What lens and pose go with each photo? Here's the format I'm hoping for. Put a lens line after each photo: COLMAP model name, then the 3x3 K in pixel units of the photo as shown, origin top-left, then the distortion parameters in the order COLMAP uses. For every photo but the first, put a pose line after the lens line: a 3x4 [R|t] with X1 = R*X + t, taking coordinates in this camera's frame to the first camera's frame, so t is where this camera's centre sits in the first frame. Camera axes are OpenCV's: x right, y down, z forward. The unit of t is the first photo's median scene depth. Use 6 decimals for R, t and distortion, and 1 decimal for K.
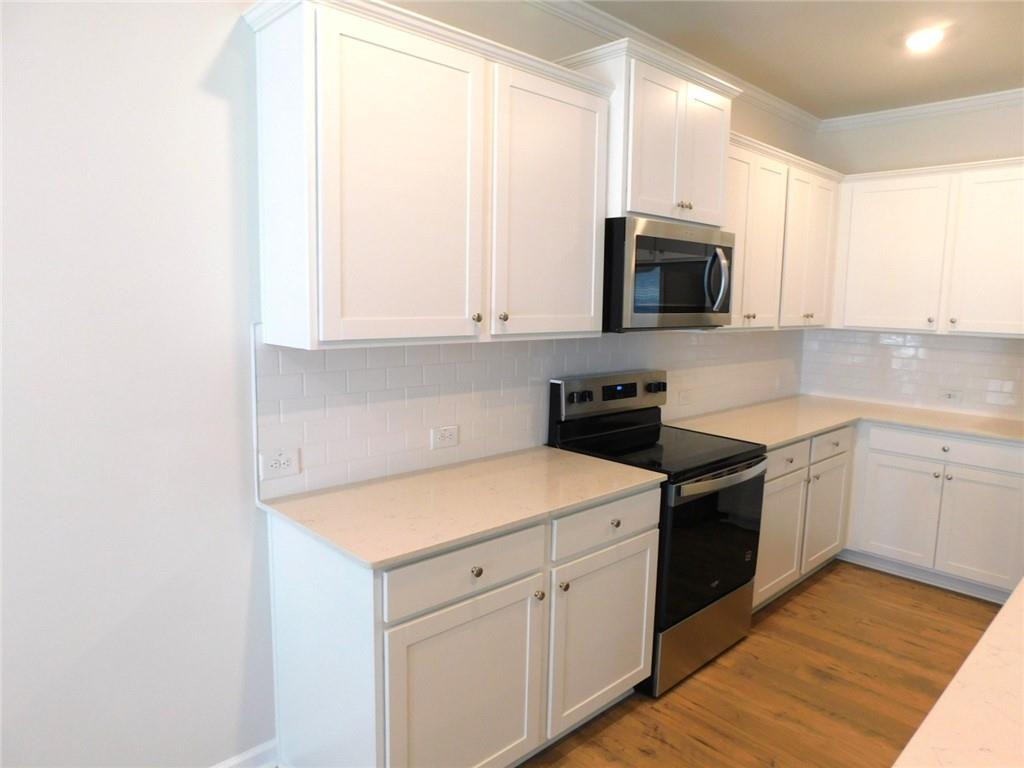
lens RADIAL K [[673.5, 0, 514.4], [0, 673.5, 377.4], [0, 0, 1]] dist [-0.076836, 0.055303]
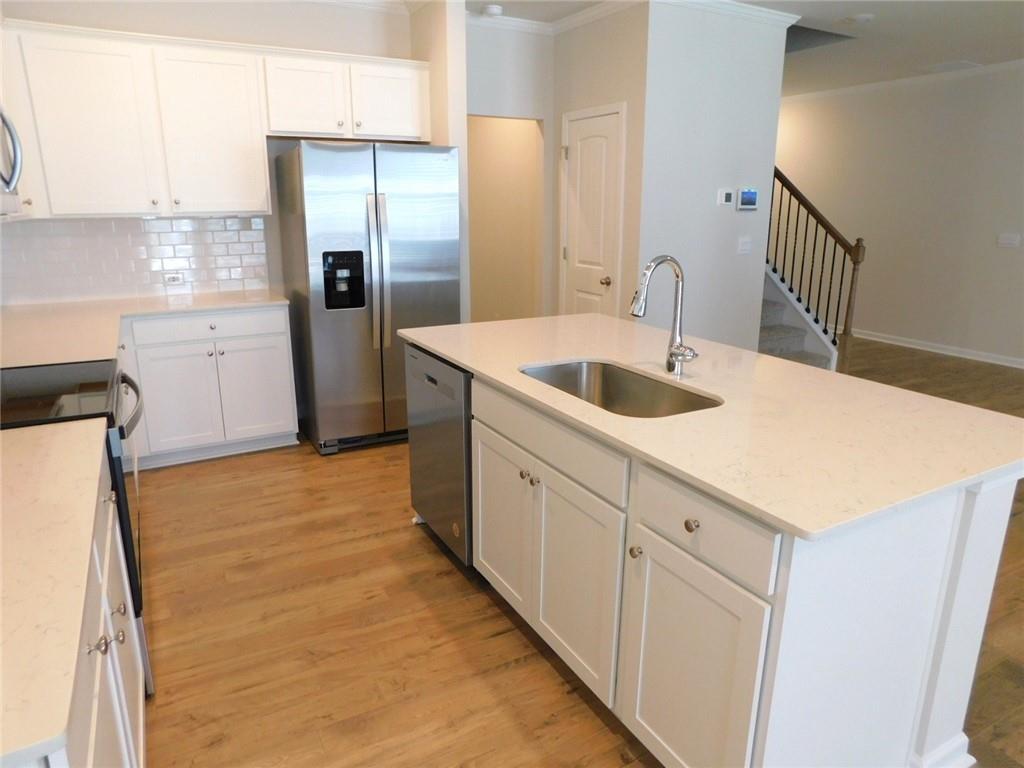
lens RADIAL K [[673.5, 0, 514.4], [0, 673.5, 377.4], [0, 0, 1]] dist [-0.076836, 0.055303]
pose [[0.251617, -0.266693, 0.930357, -0.271512], [0.119422, 0.962494, 0.243607, -0.016183], [-0.960431, 0.049809, 0.274029, 0.315854]]
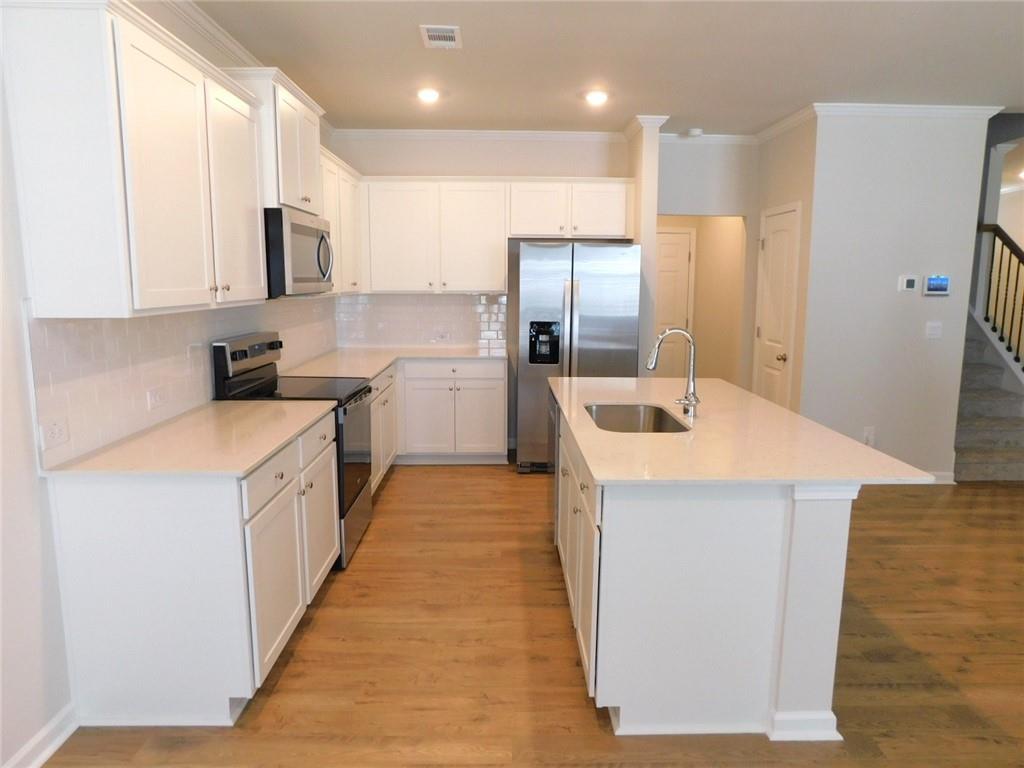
lens RADIAL K [[673.5, 0, 514.4], [0, 673.5, 377.4], [0, 0, 1]] dist [-0.076836, 0.055303]
pose [[0.676717, -0.125153, 0.725528, -0.434564], [0.099596, 0.991949, 0.078215, 0.023965], [-0.729476, 0.019330, 0.683734, -0.166883]]
